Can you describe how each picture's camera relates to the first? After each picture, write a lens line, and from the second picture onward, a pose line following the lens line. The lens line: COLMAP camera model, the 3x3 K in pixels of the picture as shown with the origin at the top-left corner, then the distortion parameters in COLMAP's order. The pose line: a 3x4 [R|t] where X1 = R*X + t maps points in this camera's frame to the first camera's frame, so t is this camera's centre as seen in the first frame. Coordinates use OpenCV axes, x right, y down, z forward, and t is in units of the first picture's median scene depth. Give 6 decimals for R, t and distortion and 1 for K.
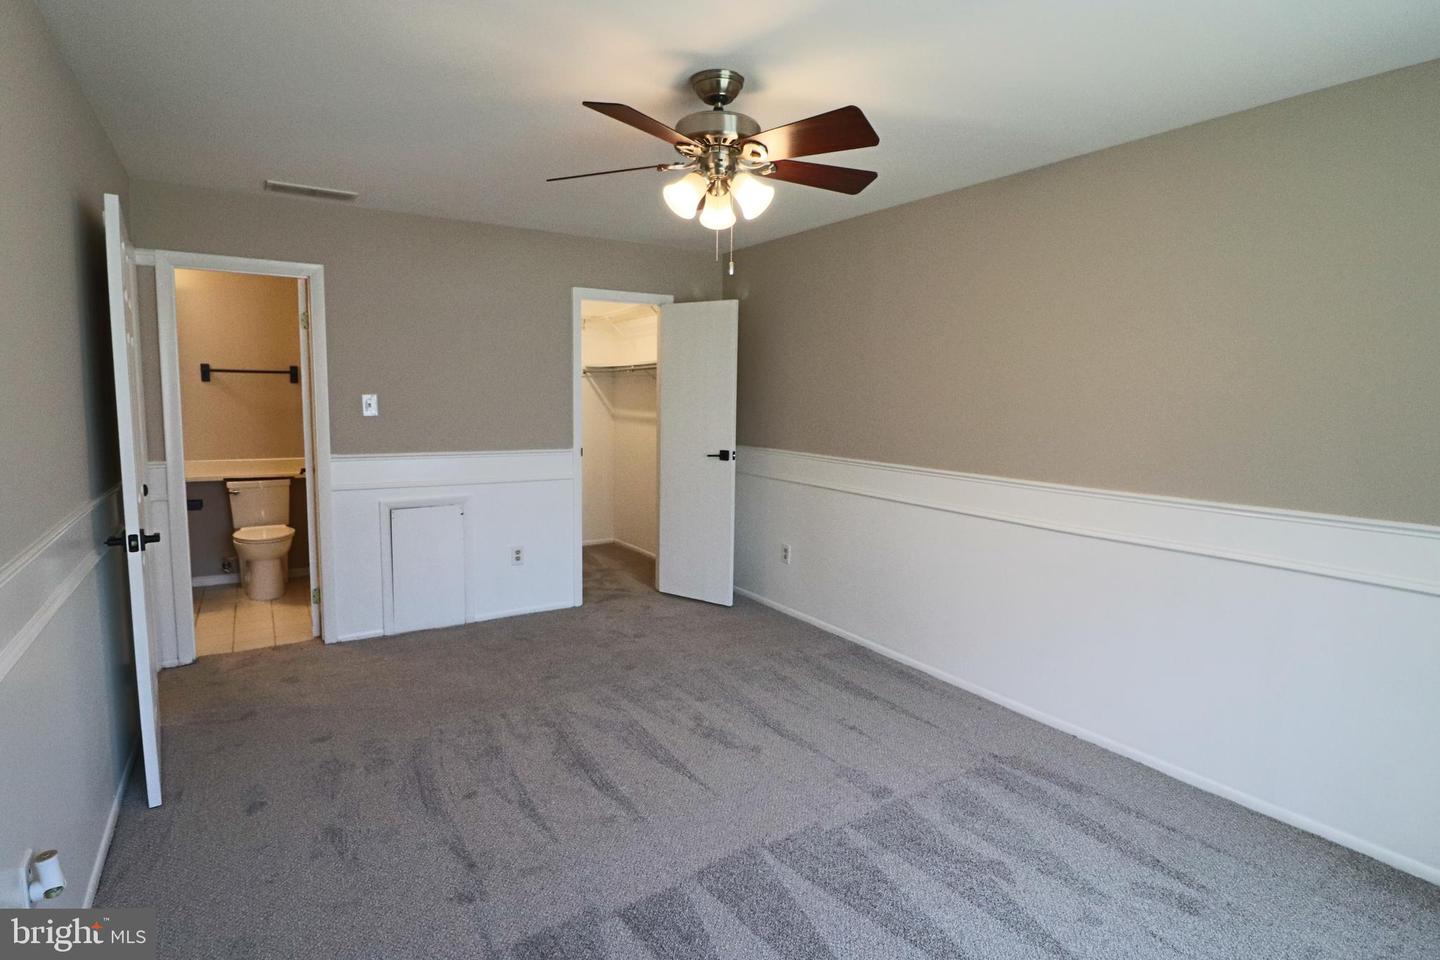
lens RADIAL K [[742.7, 0, 718.4], [0, 742.7, 477.3], [0, 0, 1]] dist [-0.007487, -0.003070]
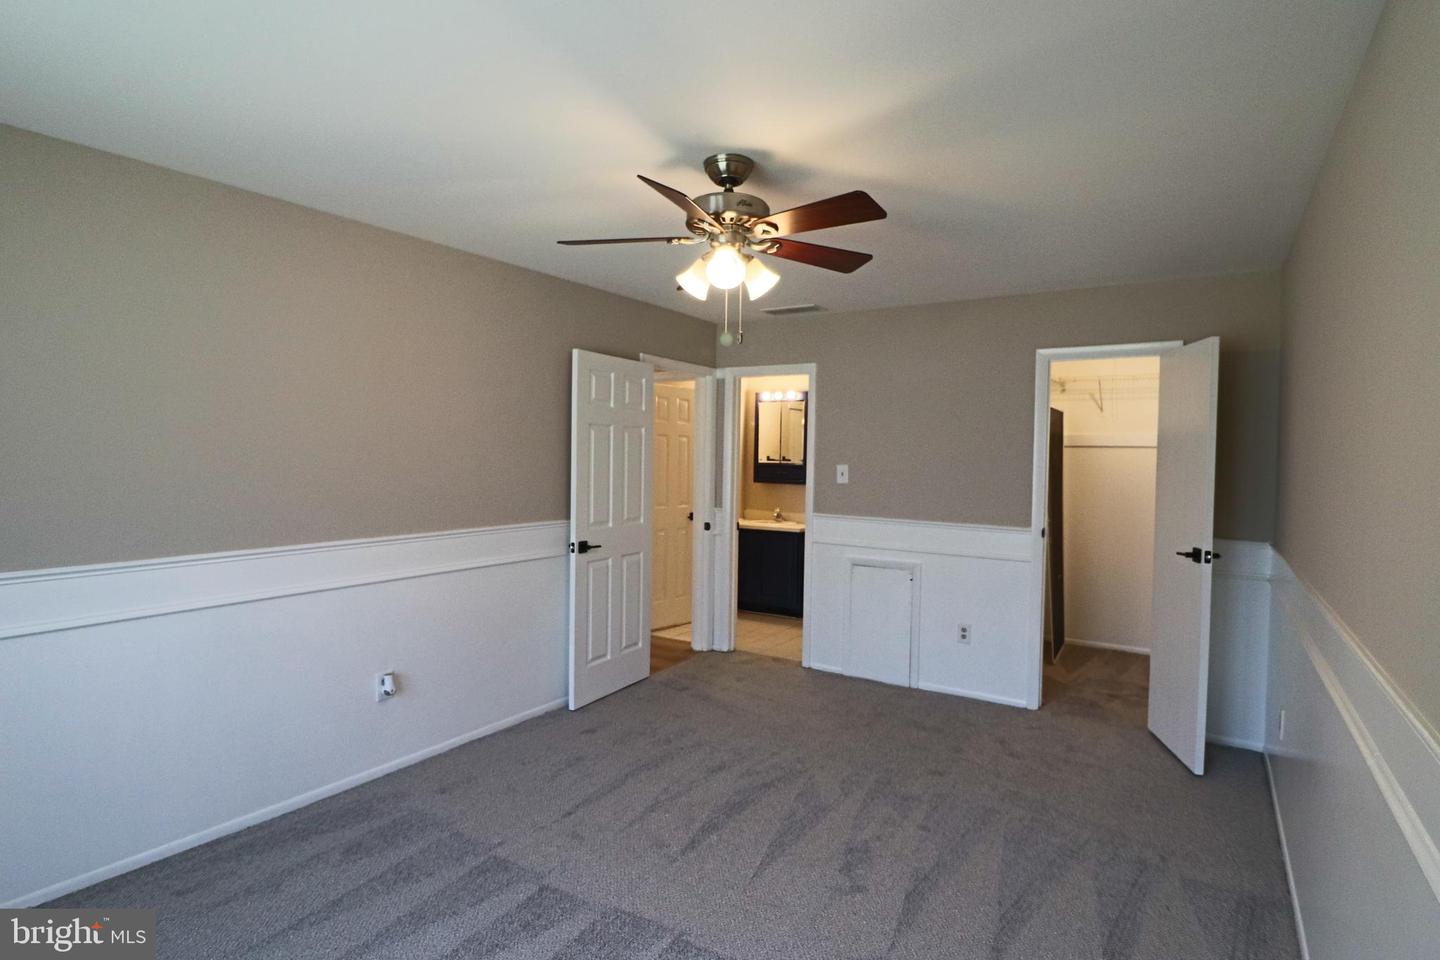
lens RADIAL K [[742.7, 0, 721.6], [0, 742.7, 480.8], [0, 0, 1]] dist [-0.007487, -0.003070]
pose [[0.417471, 0.026234, -0.908312, 0.555429], [-0.111747, 0.993478, -0.022666, -0.040457], [0.901793, 0.110963, 0.417680, 0.352734]]
